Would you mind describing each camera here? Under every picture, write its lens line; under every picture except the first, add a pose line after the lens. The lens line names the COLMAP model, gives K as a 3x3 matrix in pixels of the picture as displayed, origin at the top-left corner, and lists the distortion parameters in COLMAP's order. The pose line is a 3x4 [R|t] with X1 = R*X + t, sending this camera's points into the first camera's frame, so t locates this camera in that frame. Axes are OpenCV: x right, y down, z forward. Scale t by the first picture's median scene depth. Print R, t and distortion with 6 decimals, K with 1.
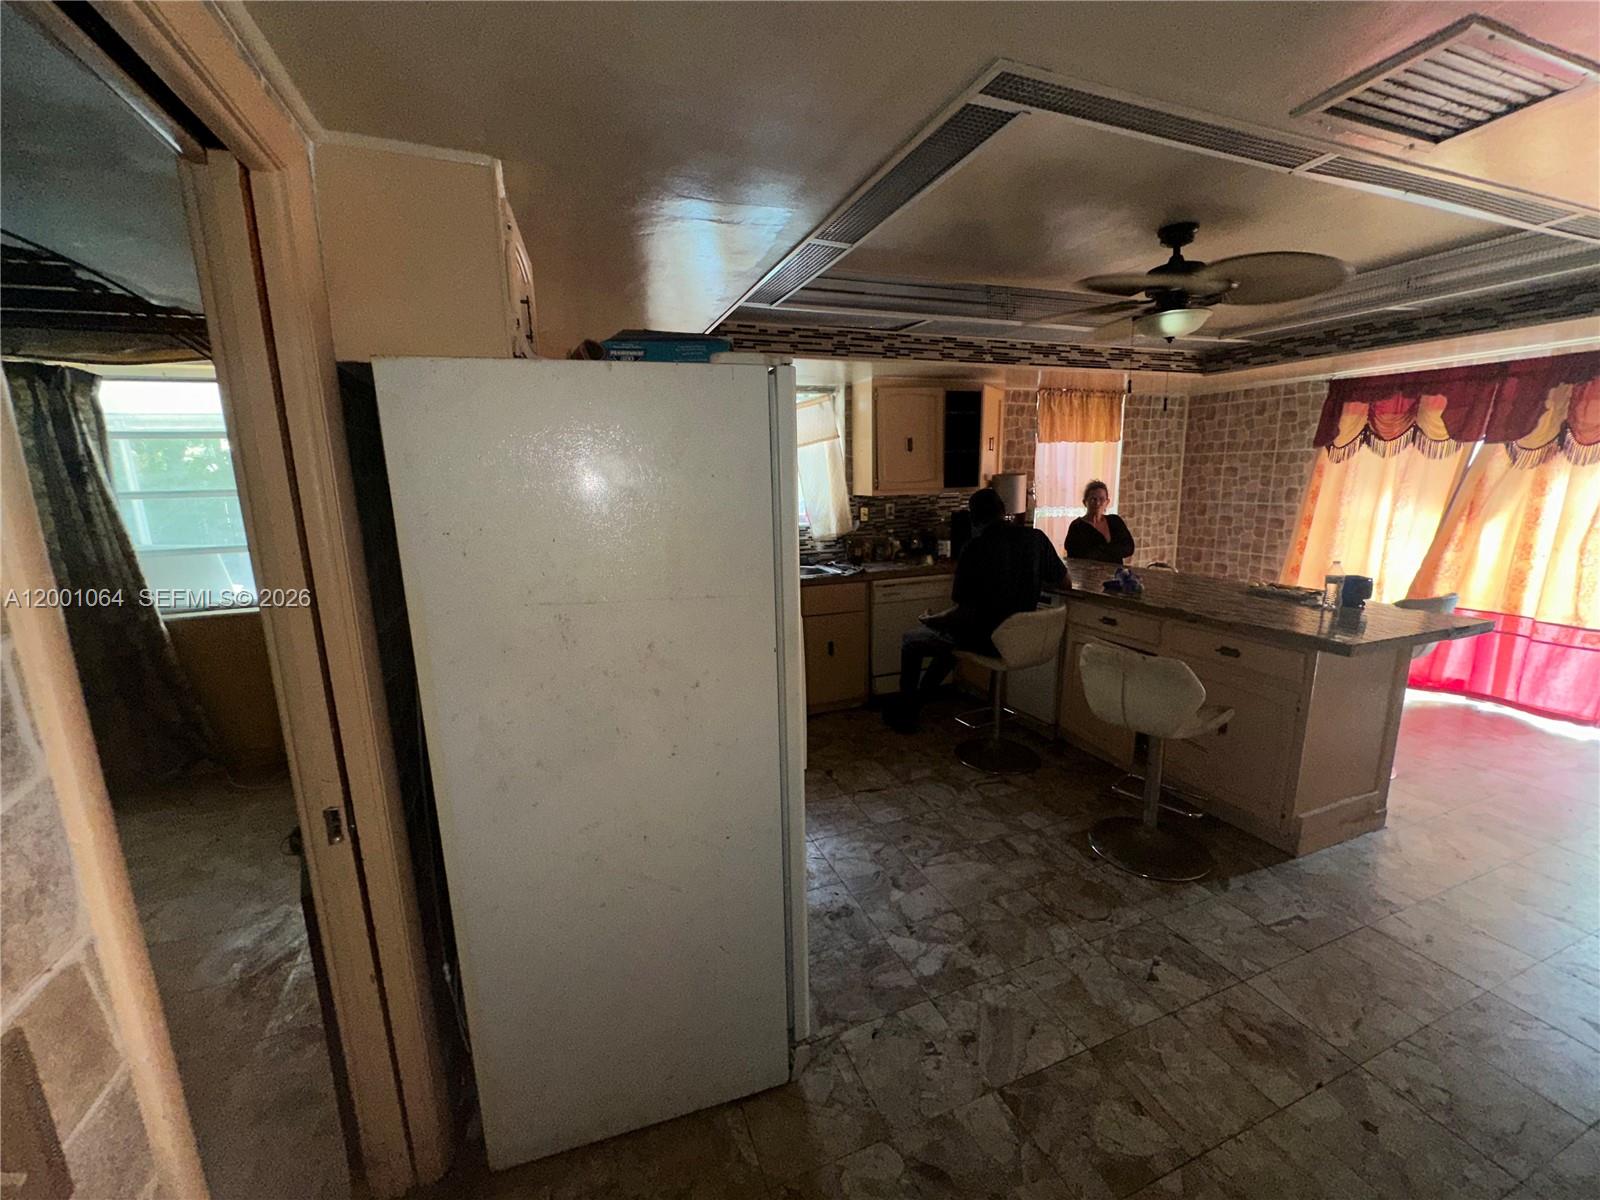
lens RADIAL K [[635.2, 0, 800.0], [0, 635.2, 600.0], [0, 0, 1]] dist [-0.000032, -0.000037]
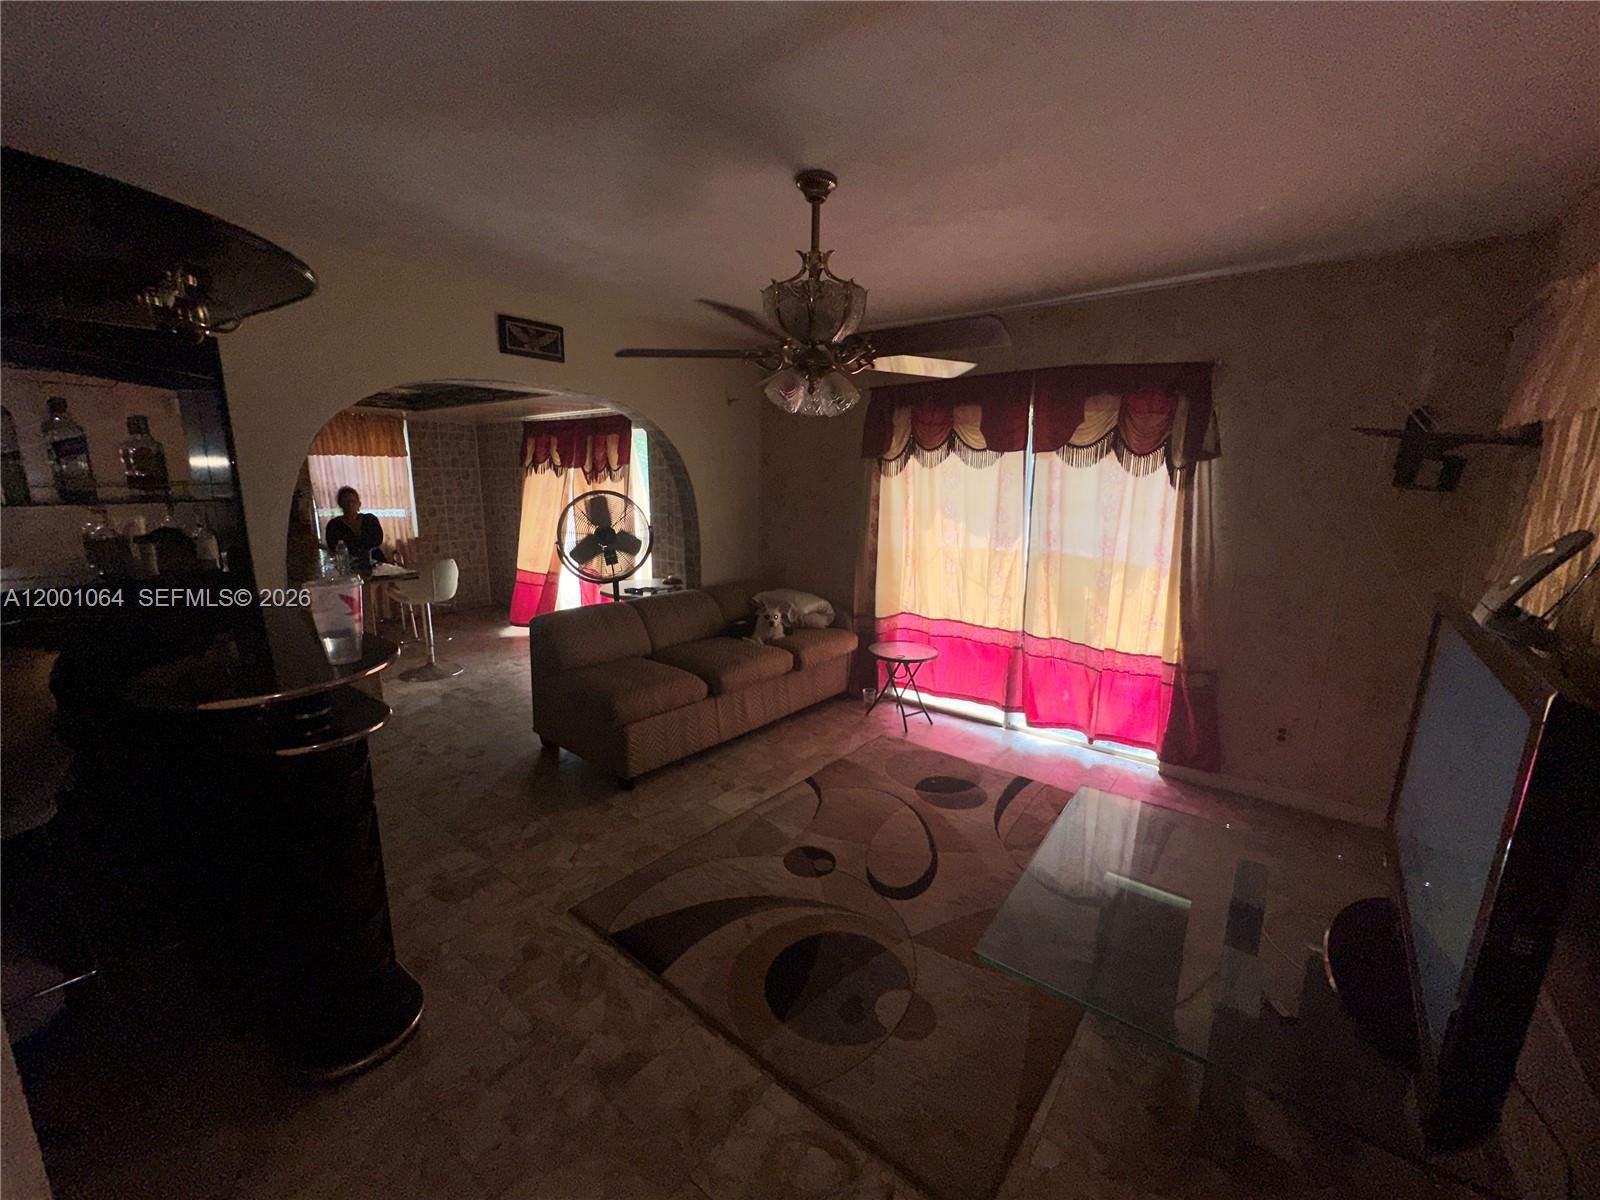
lens RADIAL K [[635.2, 0, 800.0], [0, 635.2, 600.0], [0, 0, 1]] dist [-0.000032, -0.000037]
pose [[0.867145, -0.070102, 0.493097, 0.568408], [0.074049, 0.997188, 0.011547, 0.082427], [-0.492520, 0.026501, 0.869898, -0.506007]]
